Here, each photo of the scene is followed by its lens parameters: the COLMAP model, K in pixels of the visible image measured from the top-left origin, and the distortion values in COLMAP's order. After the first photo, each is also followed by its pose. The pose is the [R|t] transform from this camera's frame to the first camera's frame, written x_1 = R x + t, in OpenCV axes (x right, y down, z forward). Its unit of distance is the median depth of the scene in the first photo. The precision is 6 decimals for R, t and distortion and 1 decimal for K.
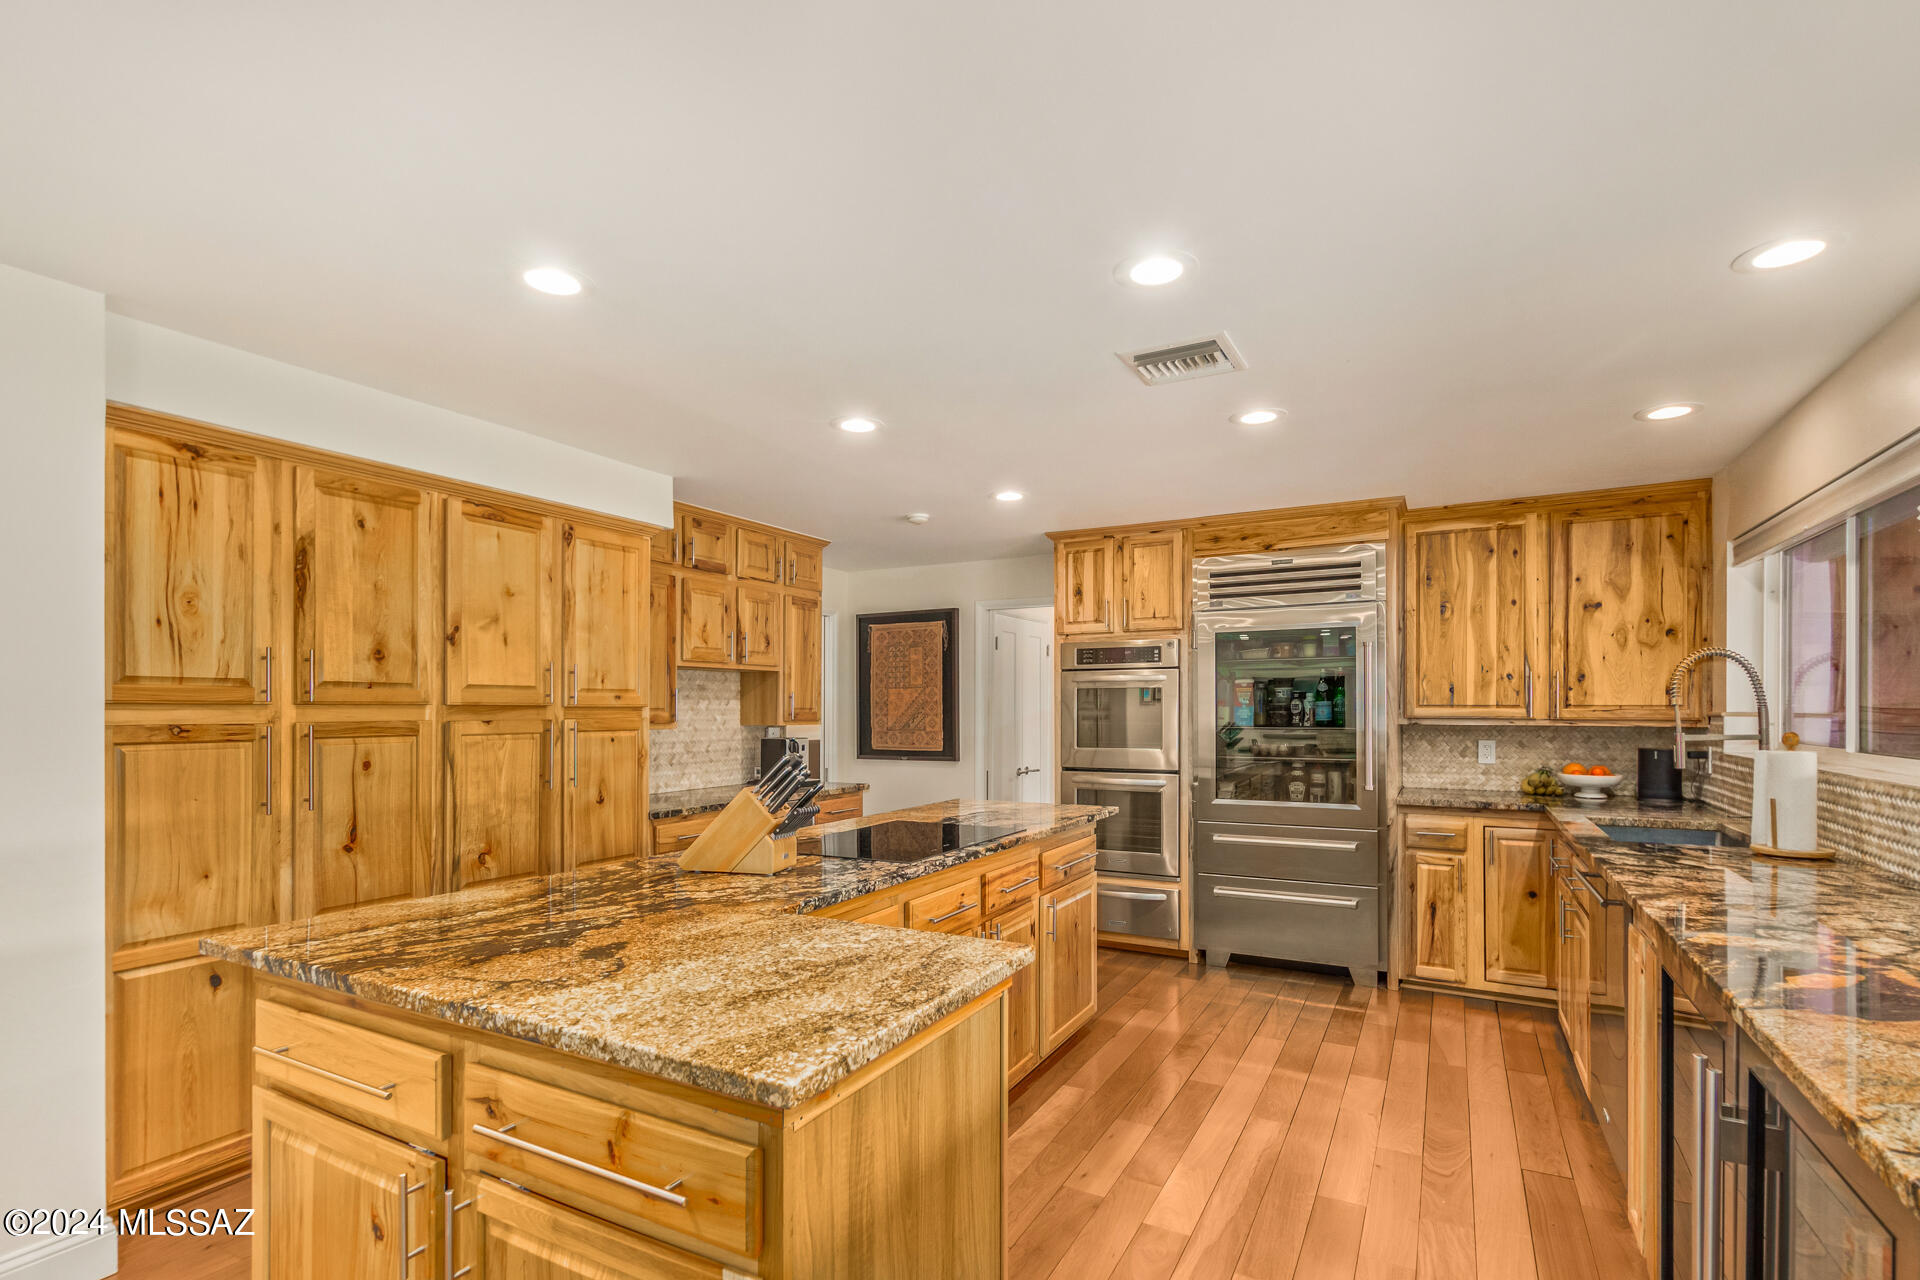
lens RADIAL K [[921.1, 0, 941.9], [0, 921.1, 710.7], [0, 0, 1]] dist [0.010501, -0.002295]
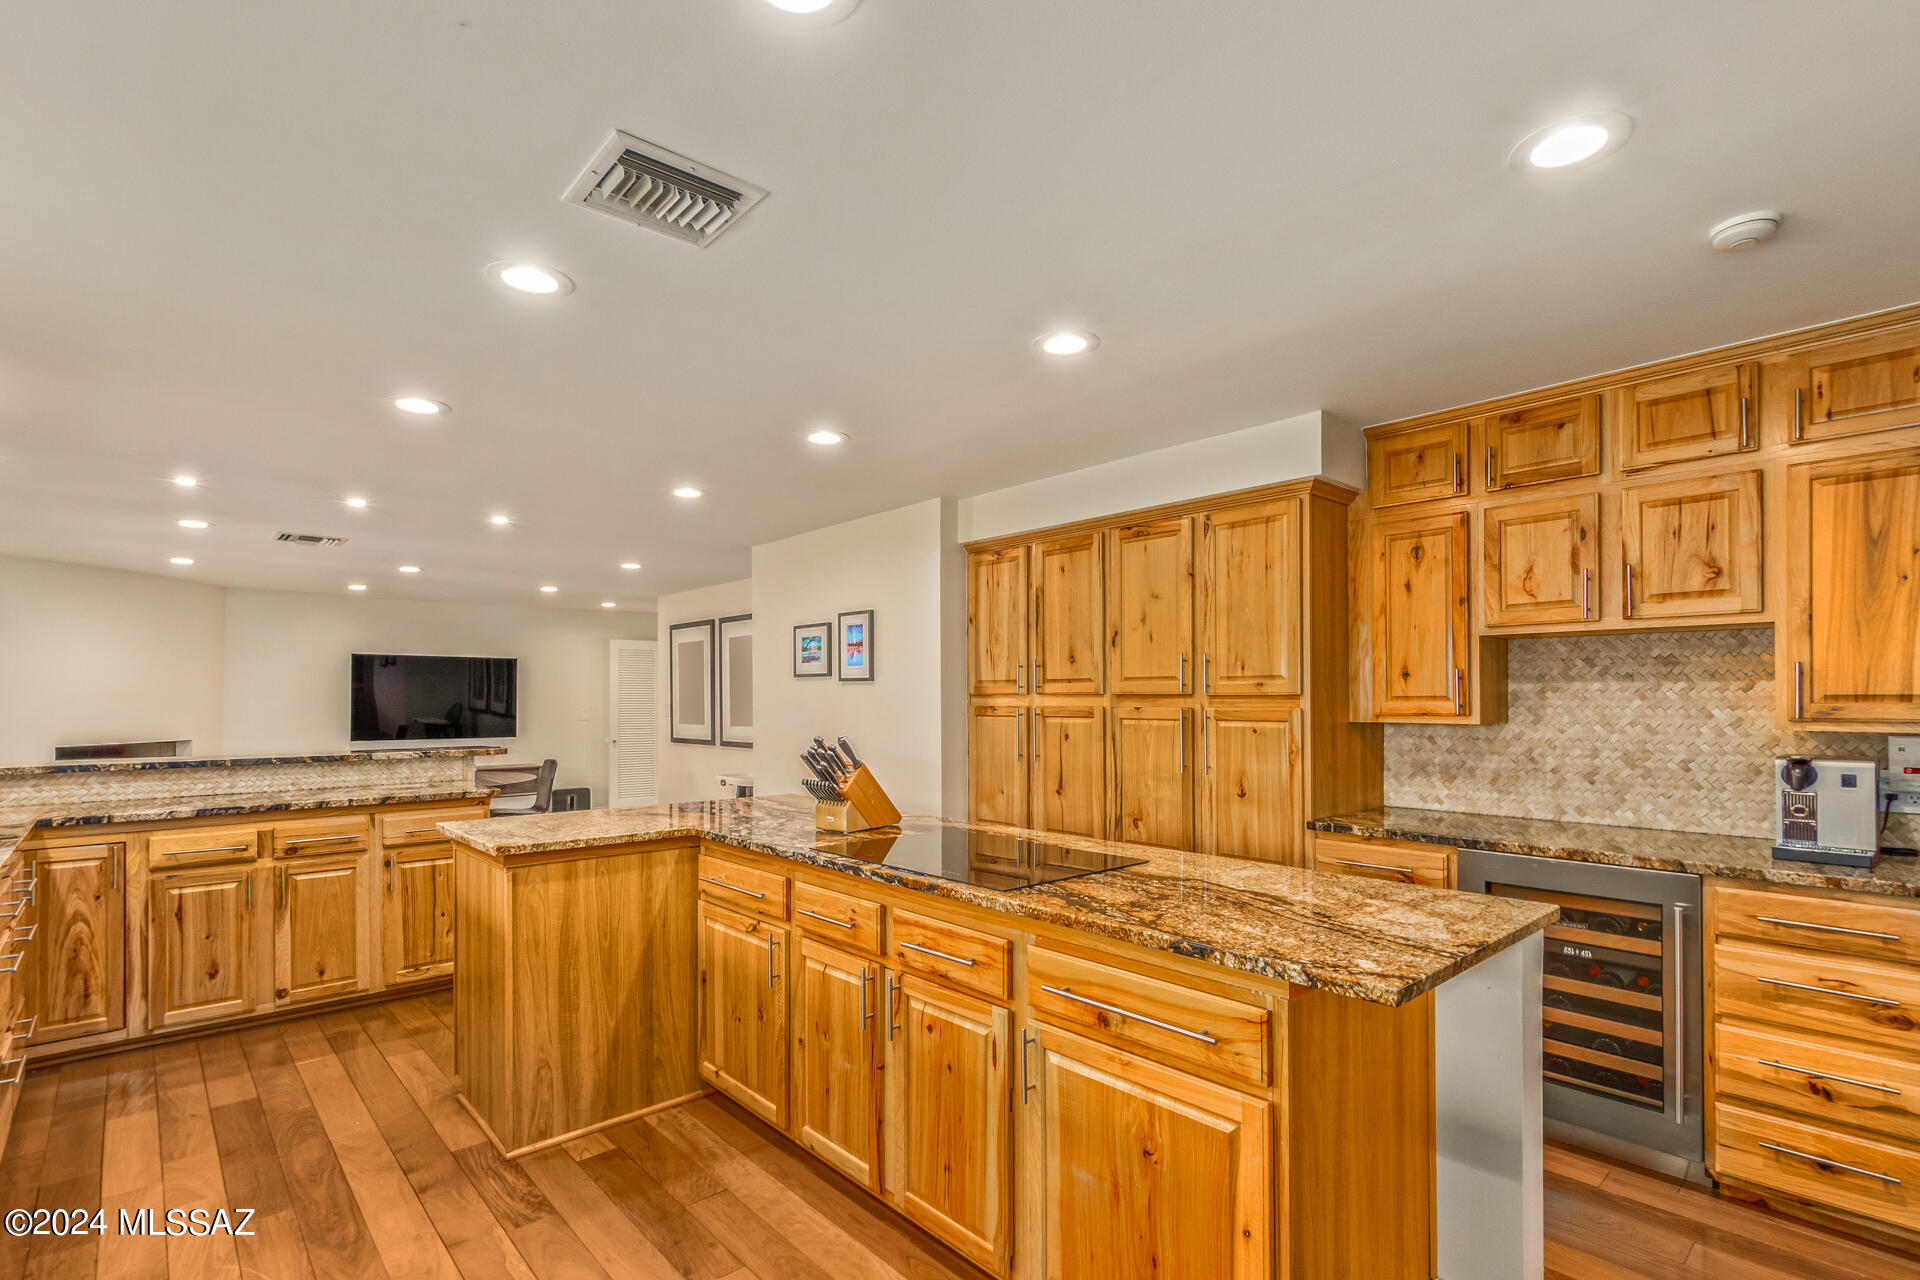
lens RADIAL K [[921.1, 0, 990.8], [0, 921.1, 684.4], [0, 0, 1]] dist [0.010501, -0.002295]
pose [[-0.311207, -0.007057, -0.950316, 0.526725], [0.002500, 0.999963, -0.008244, -0.006771], [0.950339, -0.004942, -0.311178, 0.910470]]
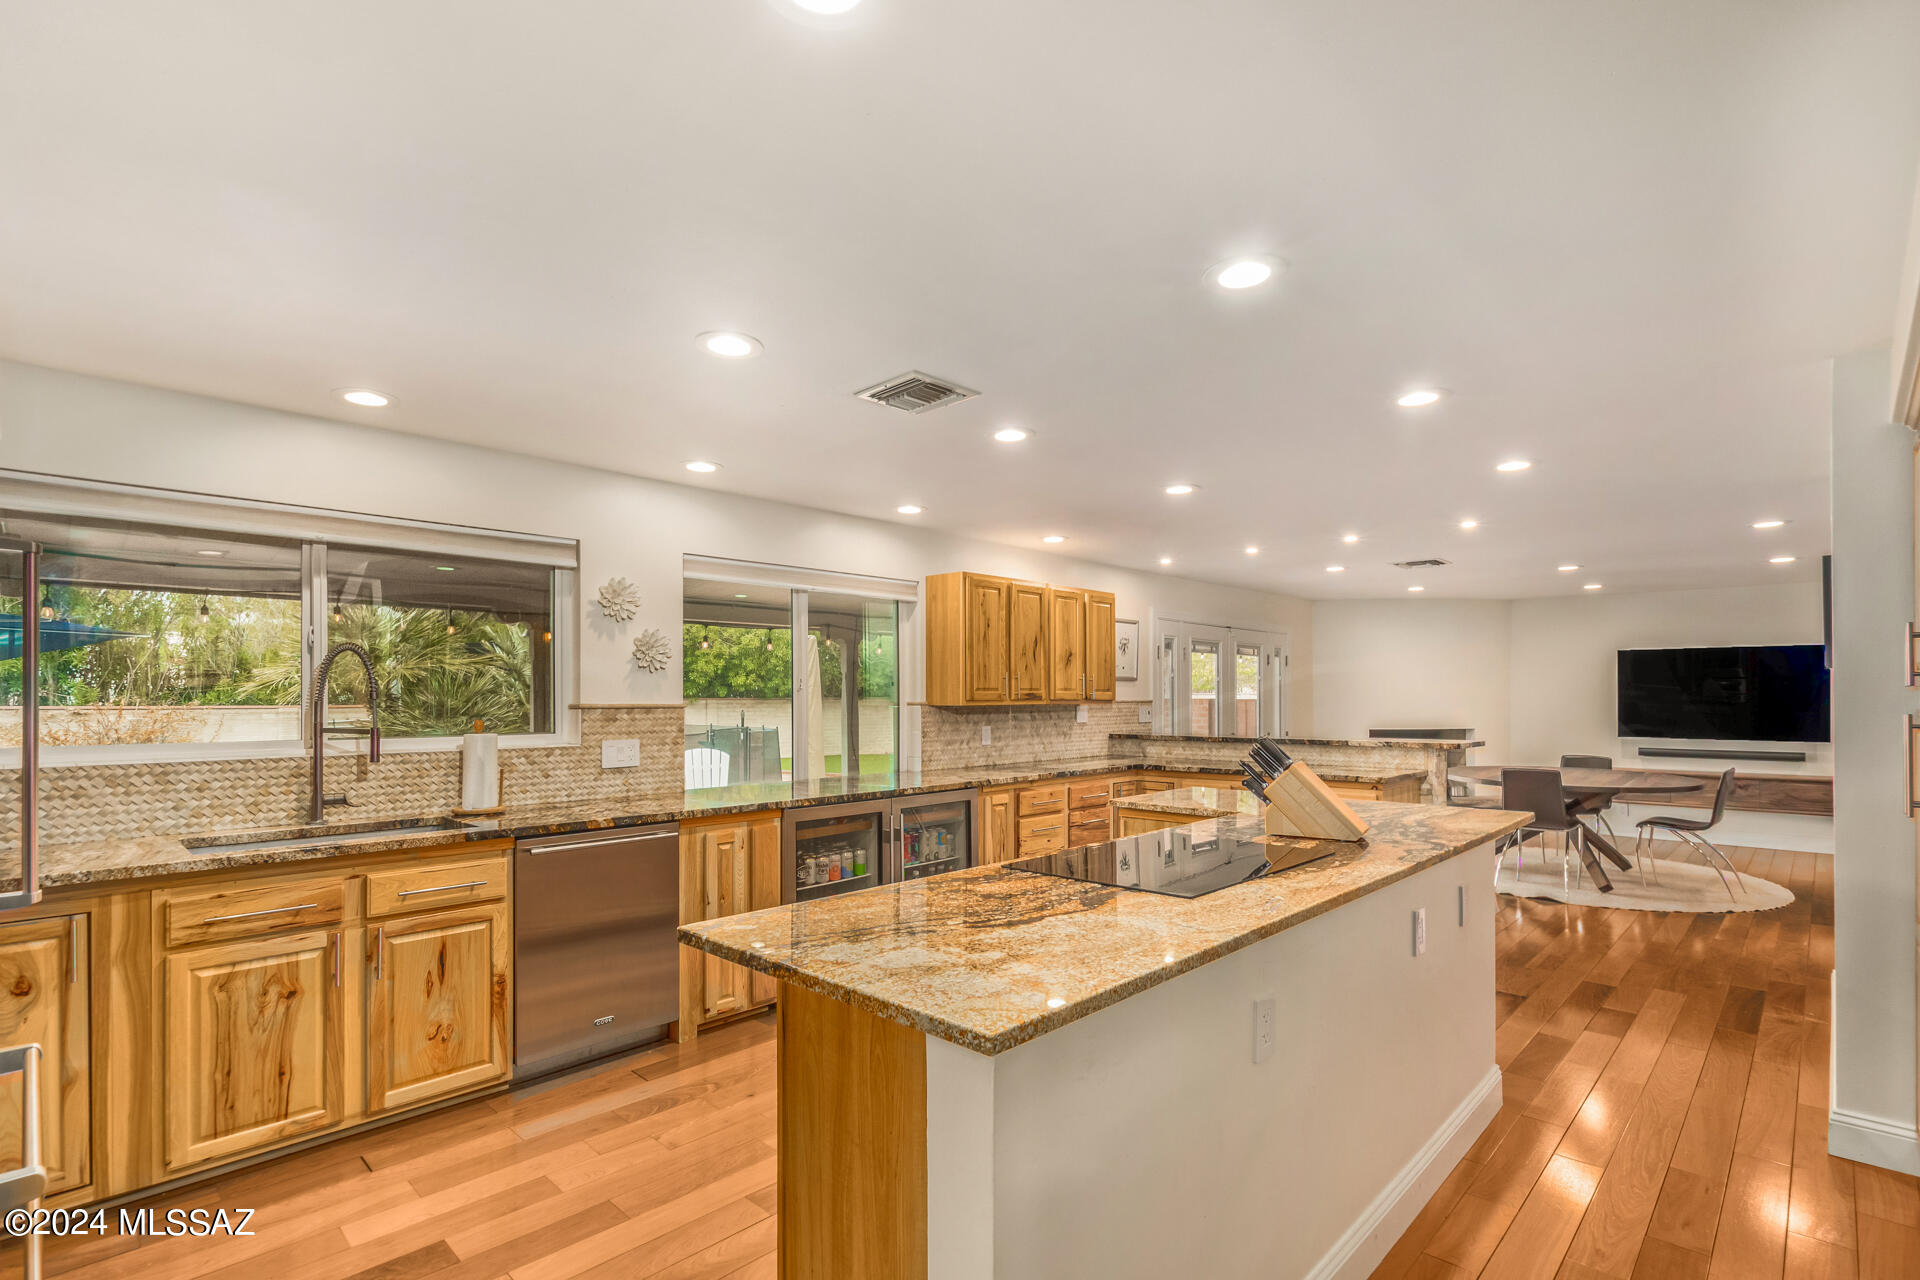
lens RADIAL K [[921.1, 0, 932.1], [0, 921.1, 697.6], [0, 0, 1]] dist [0.010501, -0.002295]
pose [[-0.964431, 0.006574, 0.264251, -0.033447], [0.007113, 0.999974, 0.001080, -0.002762], [-0.264237, 0.002921, -0.964453, 1.295336]]
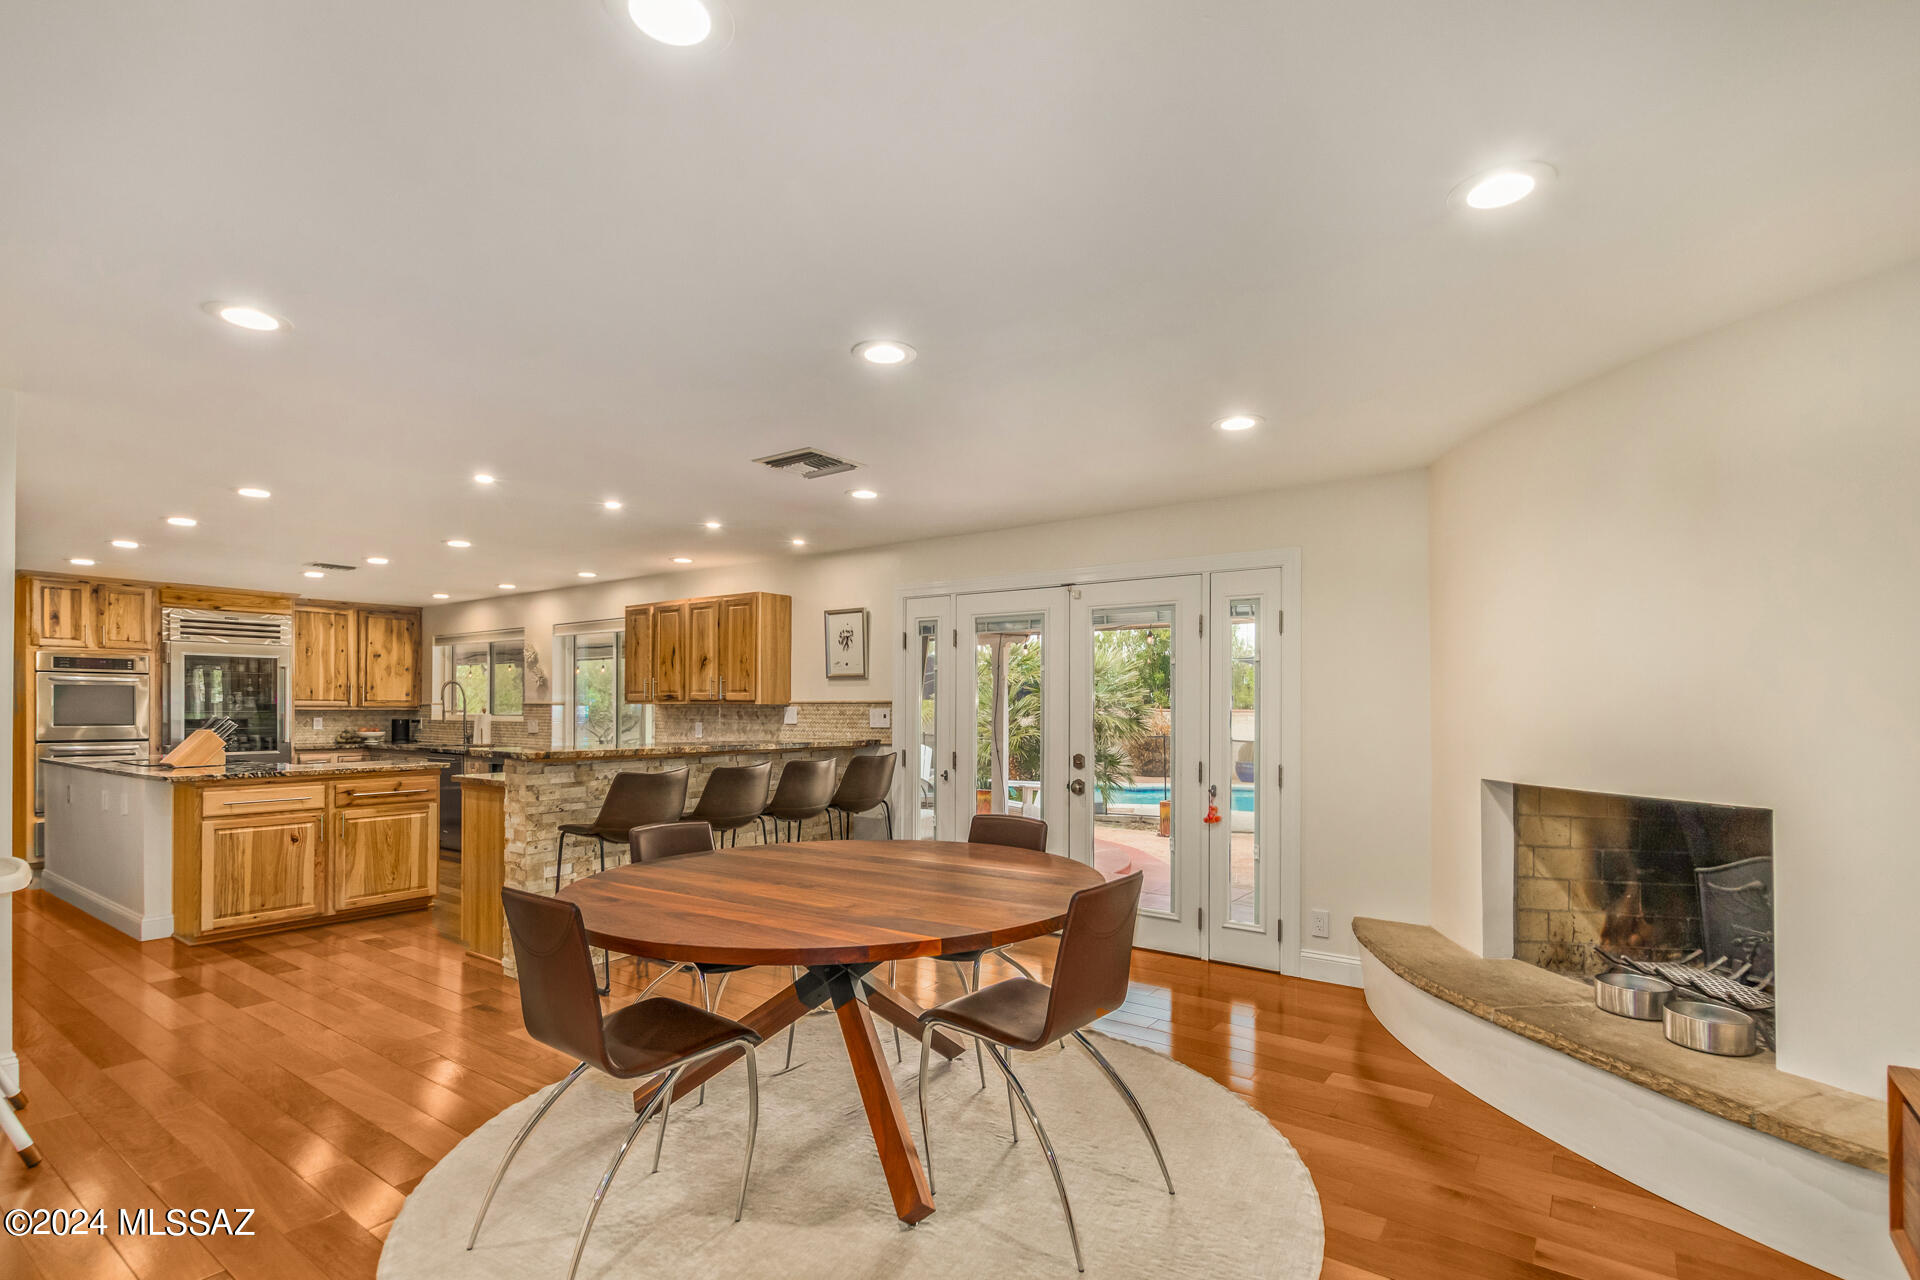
lens RADIAL K [[921.1, 0, 991.0], [0, 921.1, 705.0], [0, 0, 1]] dist [0.010501, -0.002295]
pose [[0.117351, 0.006575, 0.993069, -1.299398], [0.000961, 0.999977, -0.006734, 0.021627], [-0.993090, 0.001744, 0.117342, -0.709901]]
